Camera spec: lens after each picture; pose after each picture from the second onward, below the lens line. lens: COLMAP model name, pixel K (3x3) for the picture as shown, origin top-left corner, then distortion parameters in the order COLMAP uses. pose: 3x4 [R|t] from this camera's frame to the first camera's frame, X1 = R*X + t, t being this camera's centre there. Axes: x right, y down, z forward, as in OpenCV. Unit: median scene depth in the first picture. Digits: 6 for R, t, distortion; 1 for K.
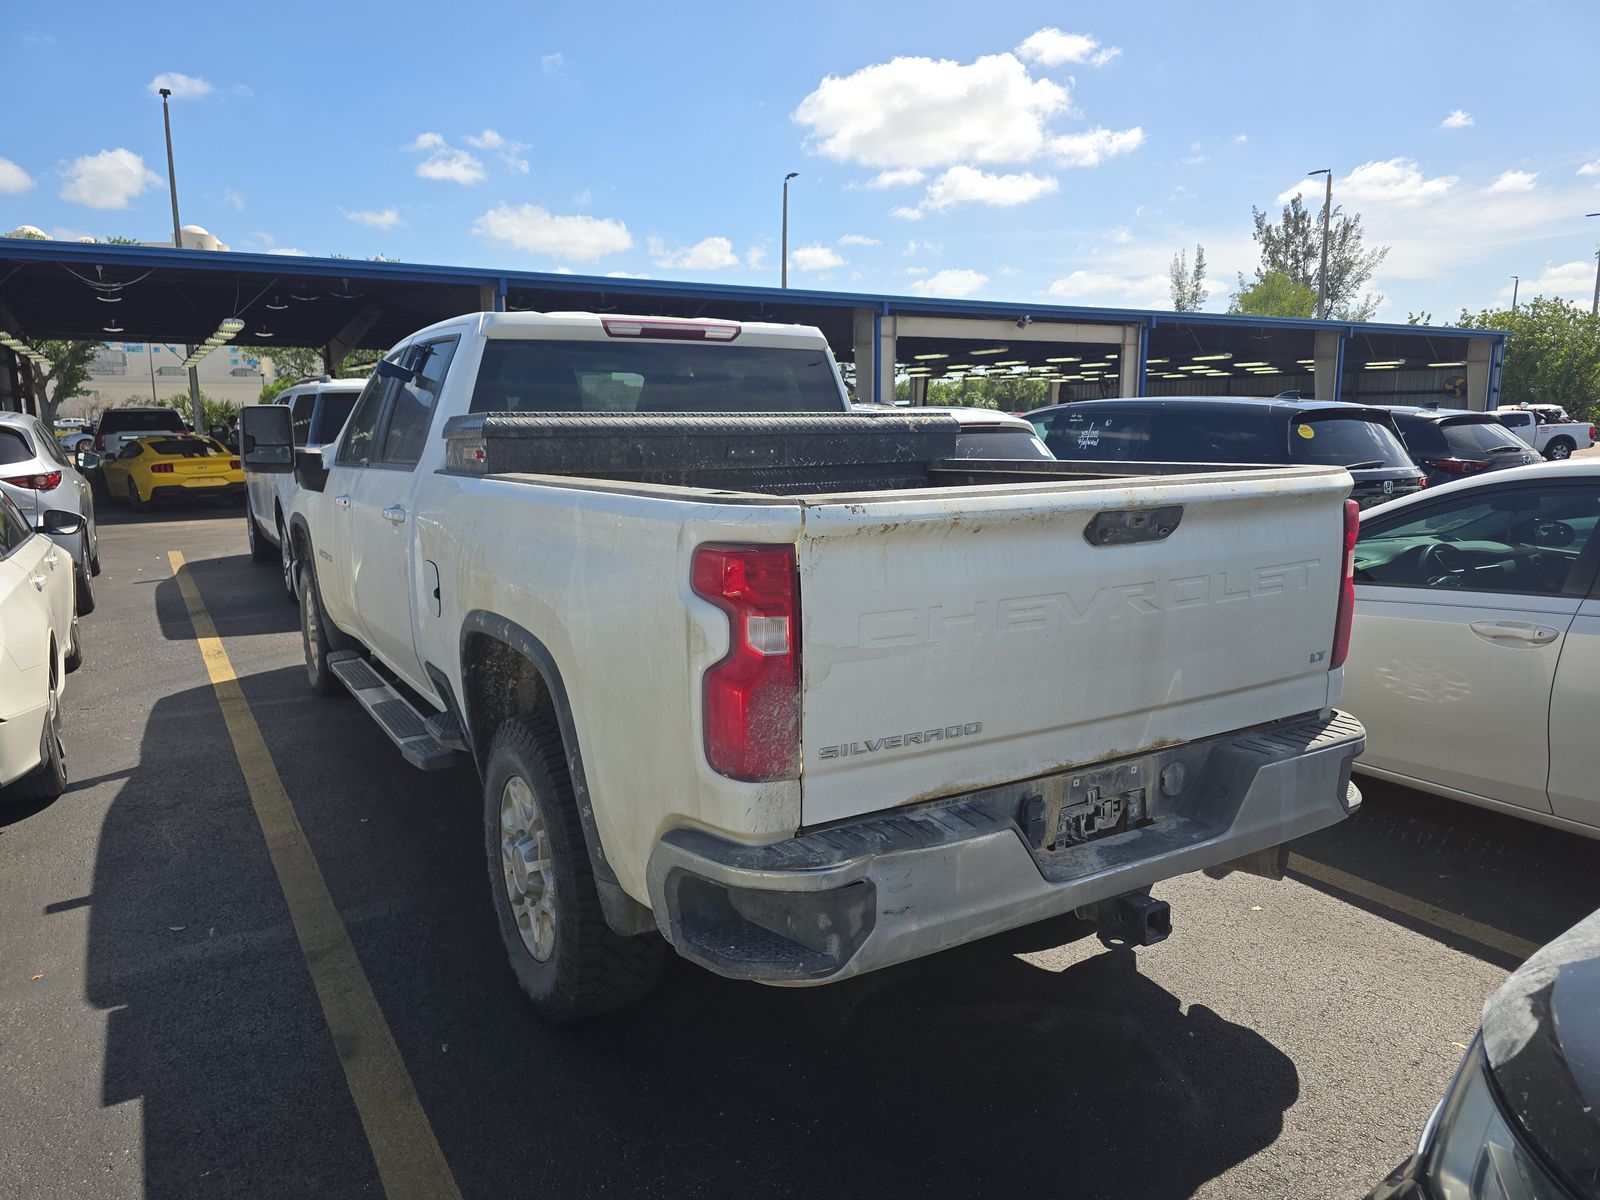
lens RADIAL K [[1077.8, 0, 794.8], [0, 1077.8, 595.0], [0, 0, 1]] dist [0.045648, -0.038606]
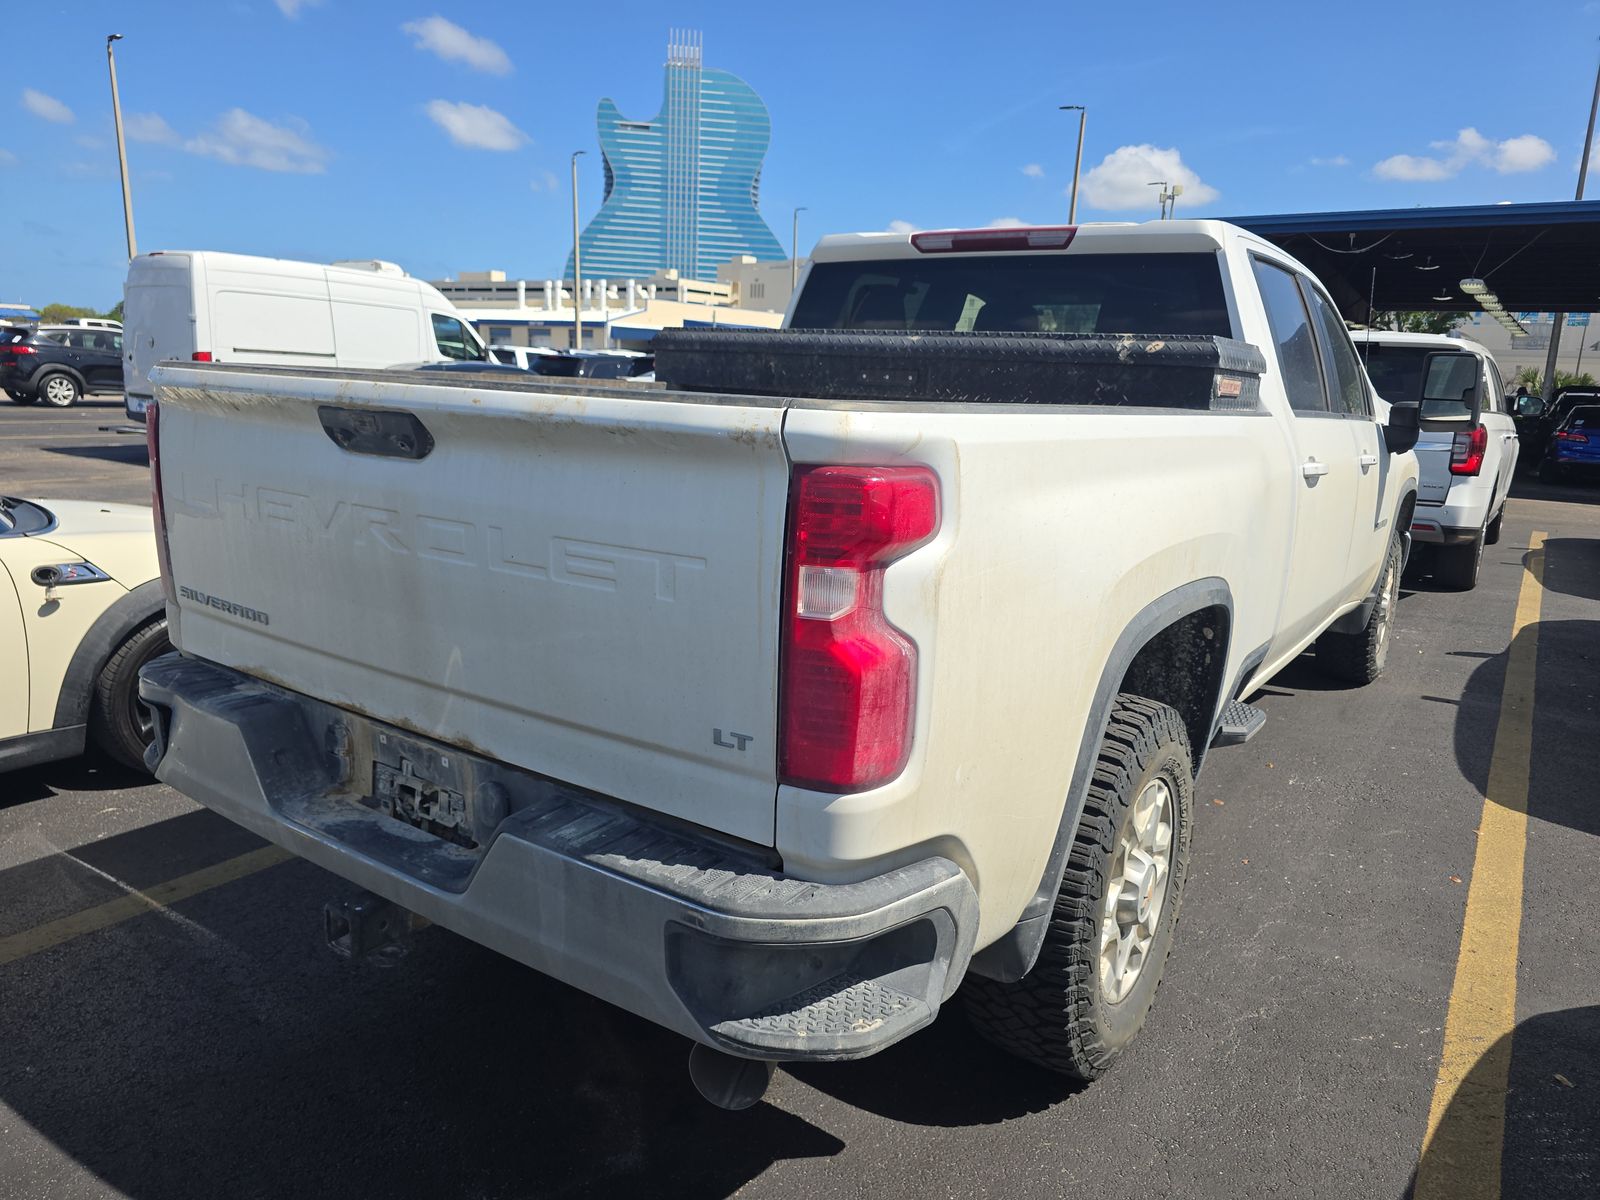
lens RADIAL K [[1105.2, 0, 800.0], [0, 1105.2, 600.0], [0, 0, 1]] dist [0.002570, -0.000641]
pose [[0.407219, 0.207399, -0.889471, 0.799514], [-0.187773, 0.972083, 0.140695, -0.079340], [0.893820, 0.109724, 0.434795, 0.639495]]
